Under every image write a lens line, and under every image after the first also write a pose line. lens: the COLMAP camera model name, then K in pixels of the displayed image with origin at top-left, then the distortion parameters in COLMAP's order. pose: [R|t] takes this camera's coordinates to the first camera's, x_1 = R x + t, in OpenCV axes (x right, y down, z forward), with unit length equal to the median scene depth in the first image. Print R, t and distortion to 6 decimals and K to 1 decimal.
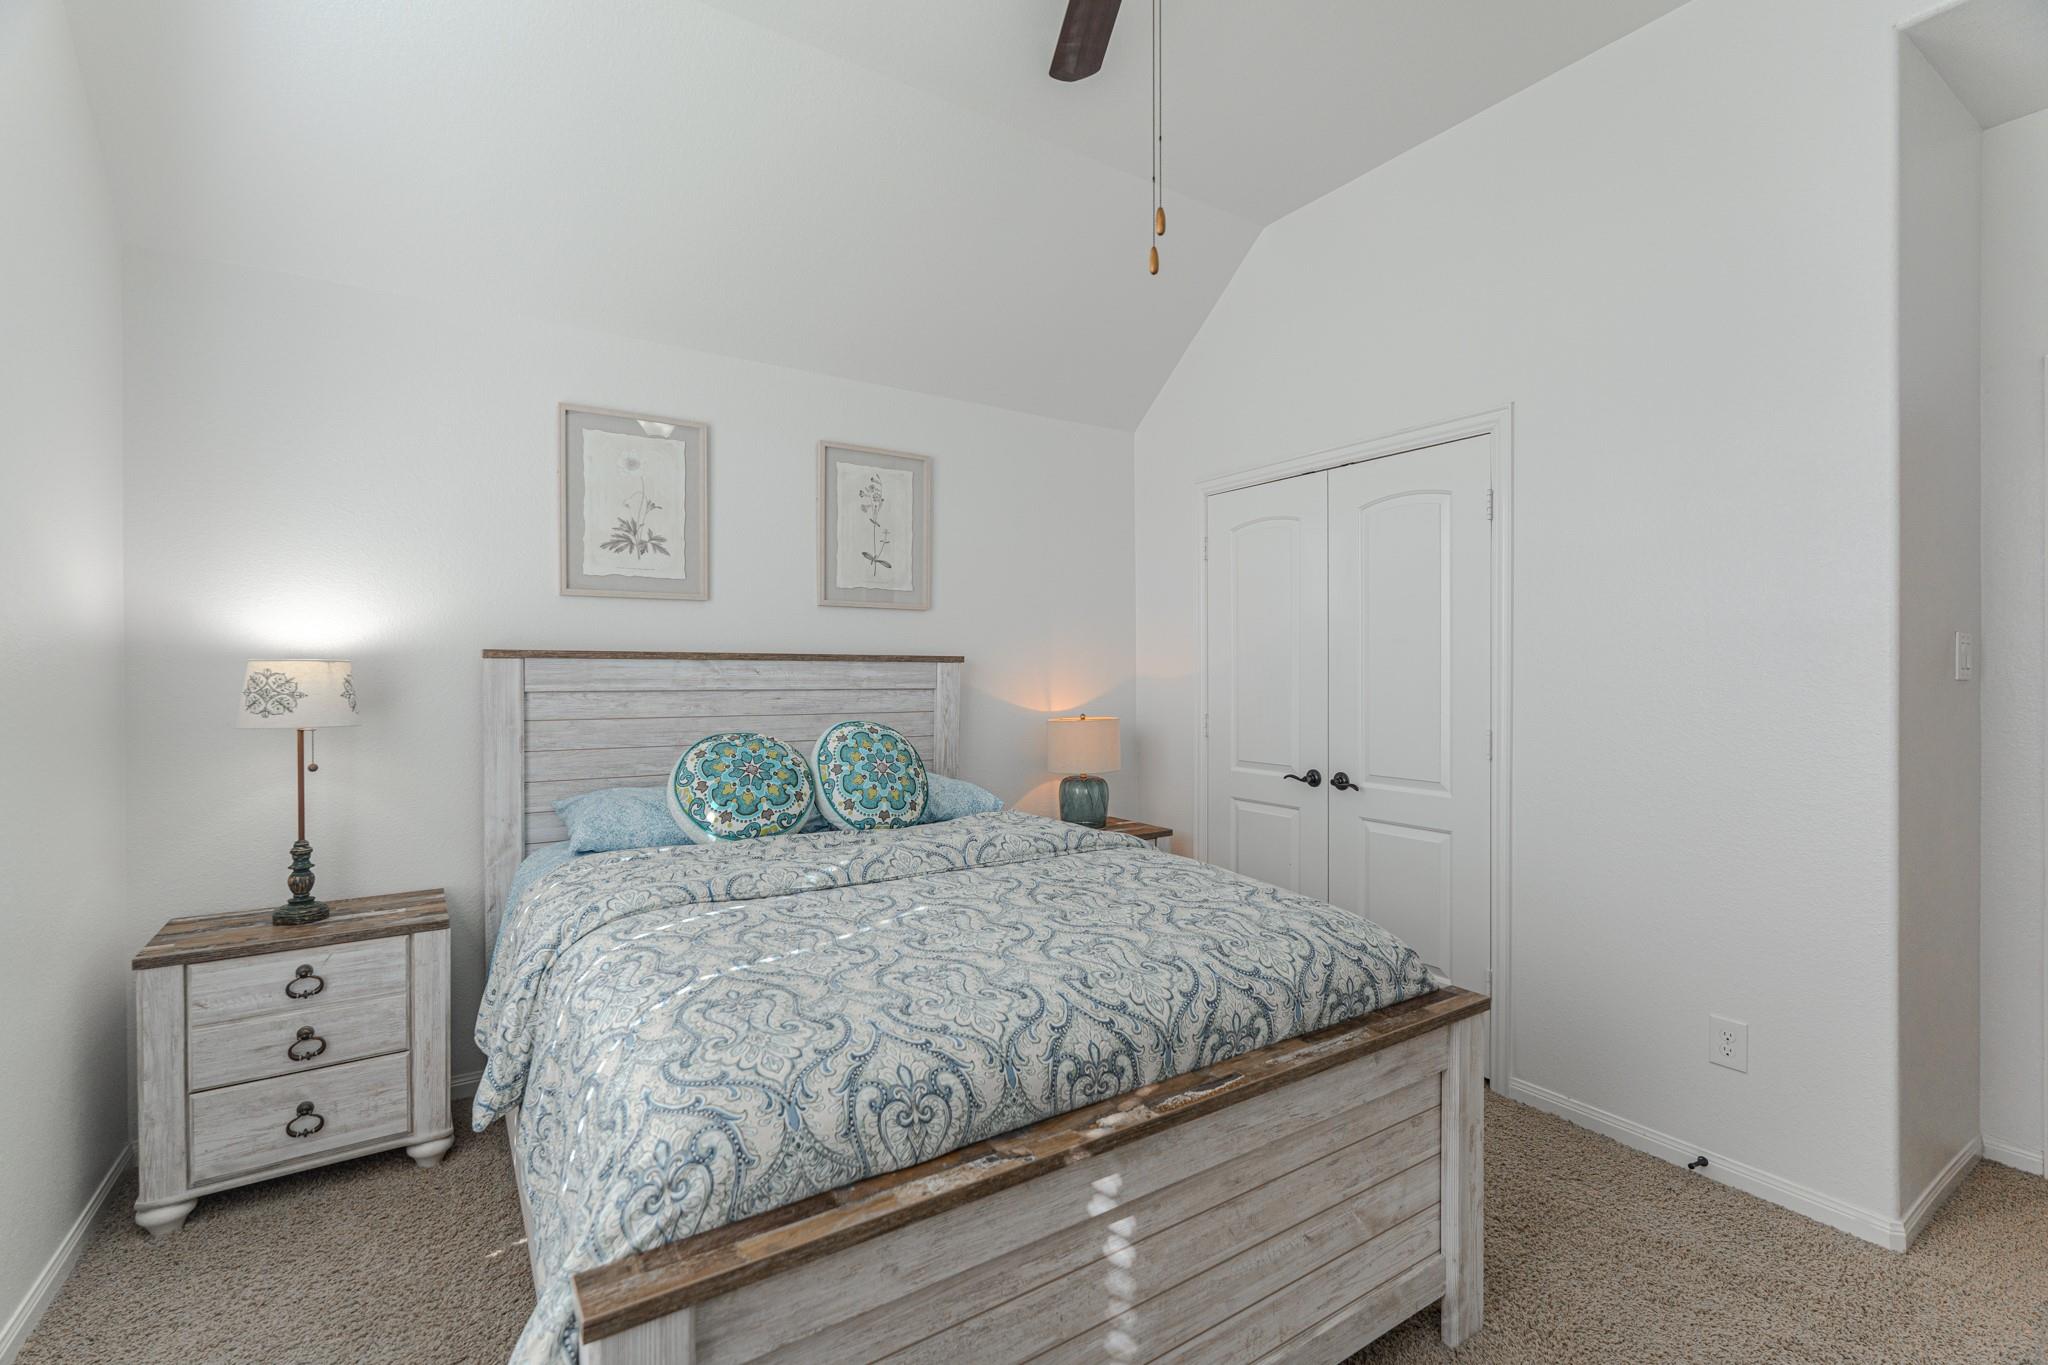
lens RADIAL K [[906.1, 0, 1022.0], [0, 906.1, 683.2], [0, 0, 1]] dist [-0.003647, 0.001987]
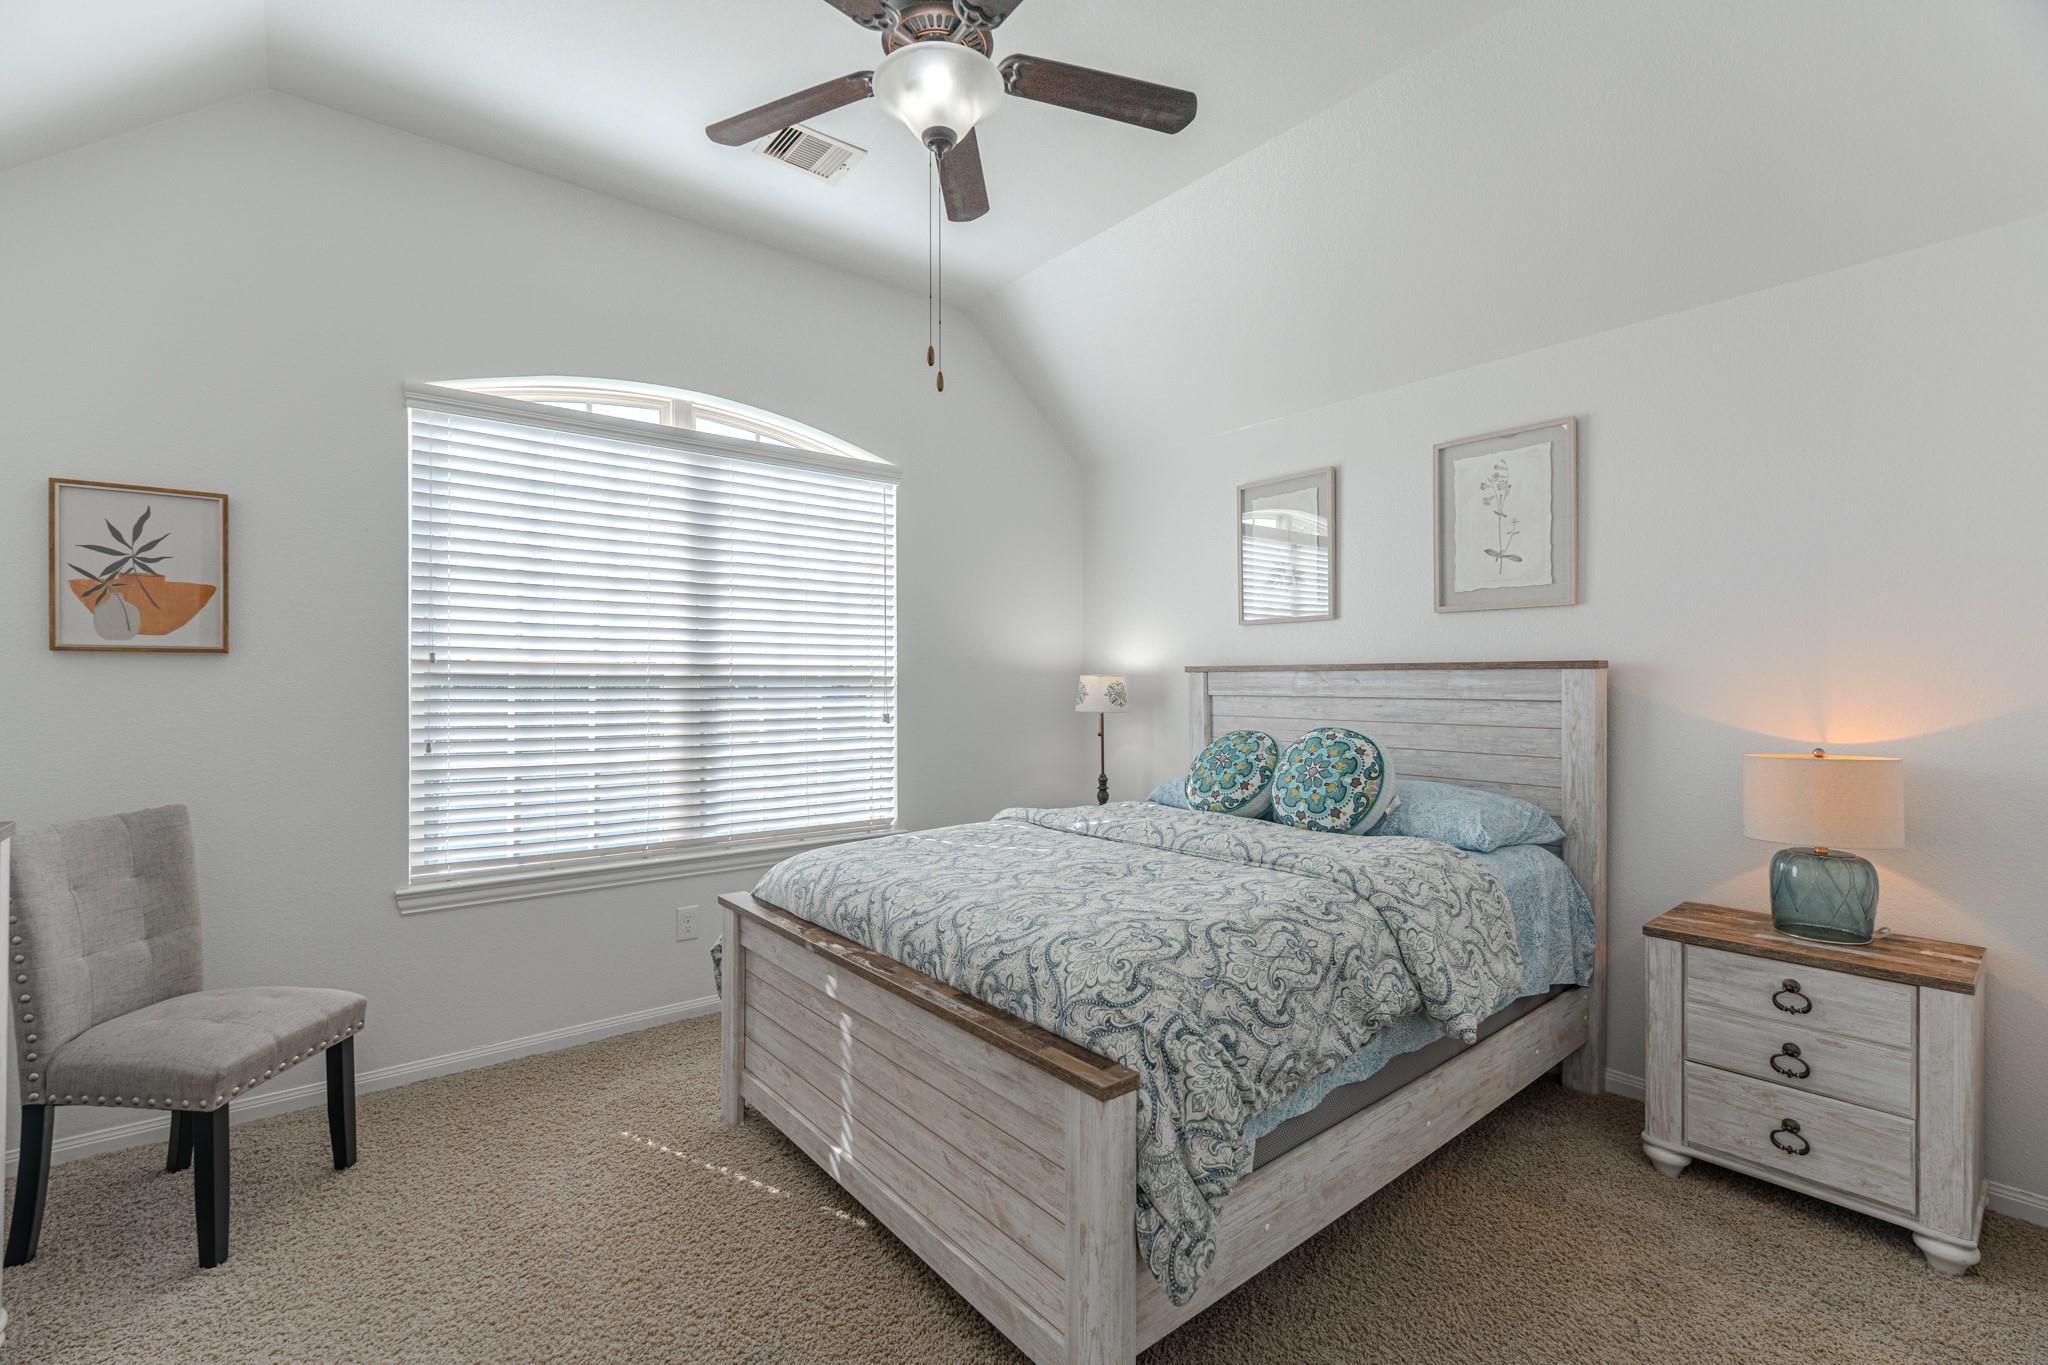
lens RADIAL K [[906.1, 0, 1019.1], [0, 906.1, 683.1], [0, 0, 1]] dist [-0.003647, 0.001987]
pose [[0.094769, -0.000002, -0.995499, 0.815910], [-0.010594, 0.999943, -0.001011, -0.004750], [0.995443, 0.010642, 0.094764, 0.528844]]
